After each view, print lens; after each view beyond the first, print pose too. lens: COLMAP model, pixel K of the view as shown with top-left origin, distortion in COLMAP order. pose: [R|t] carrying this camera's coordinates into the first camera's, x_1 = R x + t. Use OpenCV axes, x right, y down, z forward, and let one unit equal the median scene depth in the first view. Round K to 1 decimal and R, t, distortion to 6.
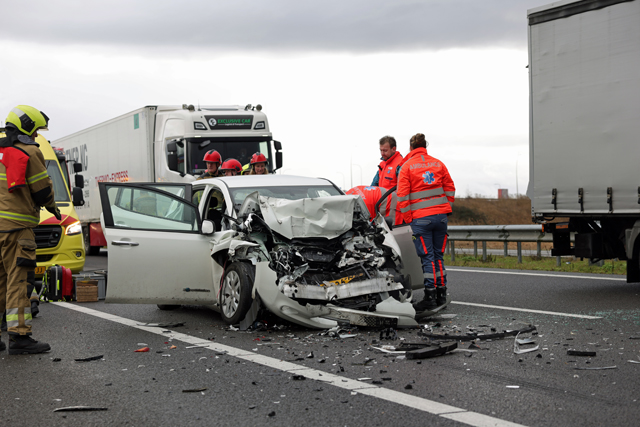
lens RADIAL K [[1243.5, 0, 320.0], [0, 1243.5, 213.5], [0, 0, 1]] dist [0.004131, 0.013337]
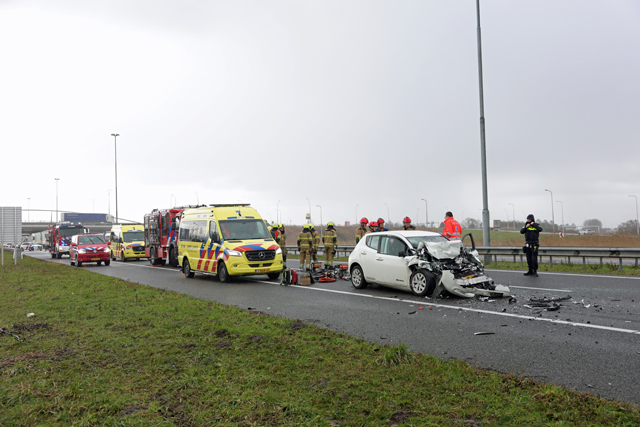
lens RADIAL K [[609.5, 0, 320.0], [0, 609.5, 213.5], [0, 0, 1]] dist [-0.010903, -0.005717]
pose [[0.994098, 0.000113, 0.108486, -0.381944], [0.003407, 0.999474, -0.032265, -0.030596], [-0.108432, 0.032444, 0.993574, -0.133711]]
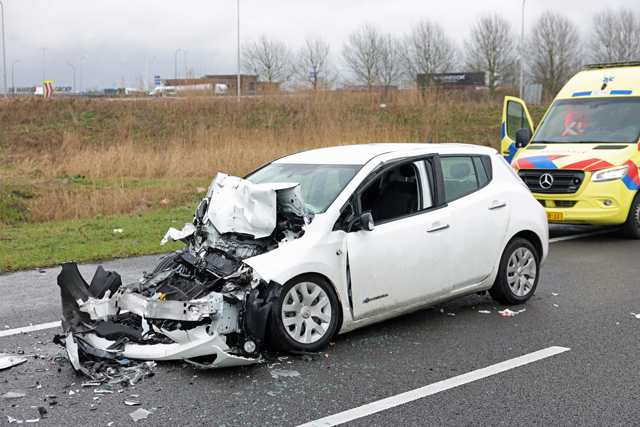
lens RADIAL K [[977.2, 0, 320.0], [0, 977.2, 213.5], [0, 0, 1]] dist [-0.025370, -0.065226]
pose [[0.378481, 0.096525, -0.920562, 0.614509], [0.013348, 0.993875, 0.109700, -0.064635], [0.925513, -0.053807, 0.374874, 0.833931]]
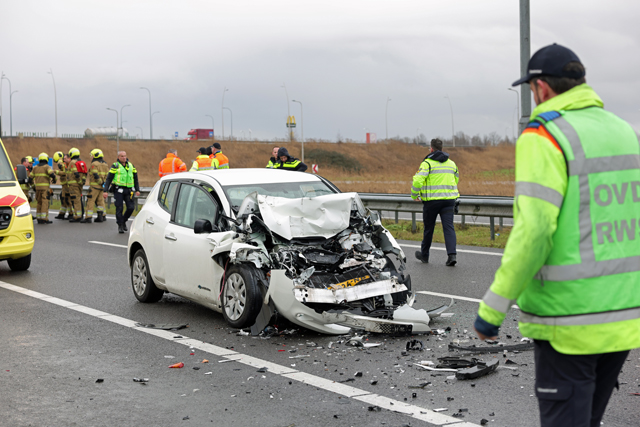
lens RADIAL K [[1235.6, 0, 319.6], [0, 1235.6, 339.5], [0, 0, 1]] dist [-0.130662, -0.012282]
pose [[0.994135, -0.012086, 0.107466, -0.110300], [-0.003932, 0.989039, 0.147605, -0.047162], [-0.108072, -0.147162, 0.983191, 0.014021]]
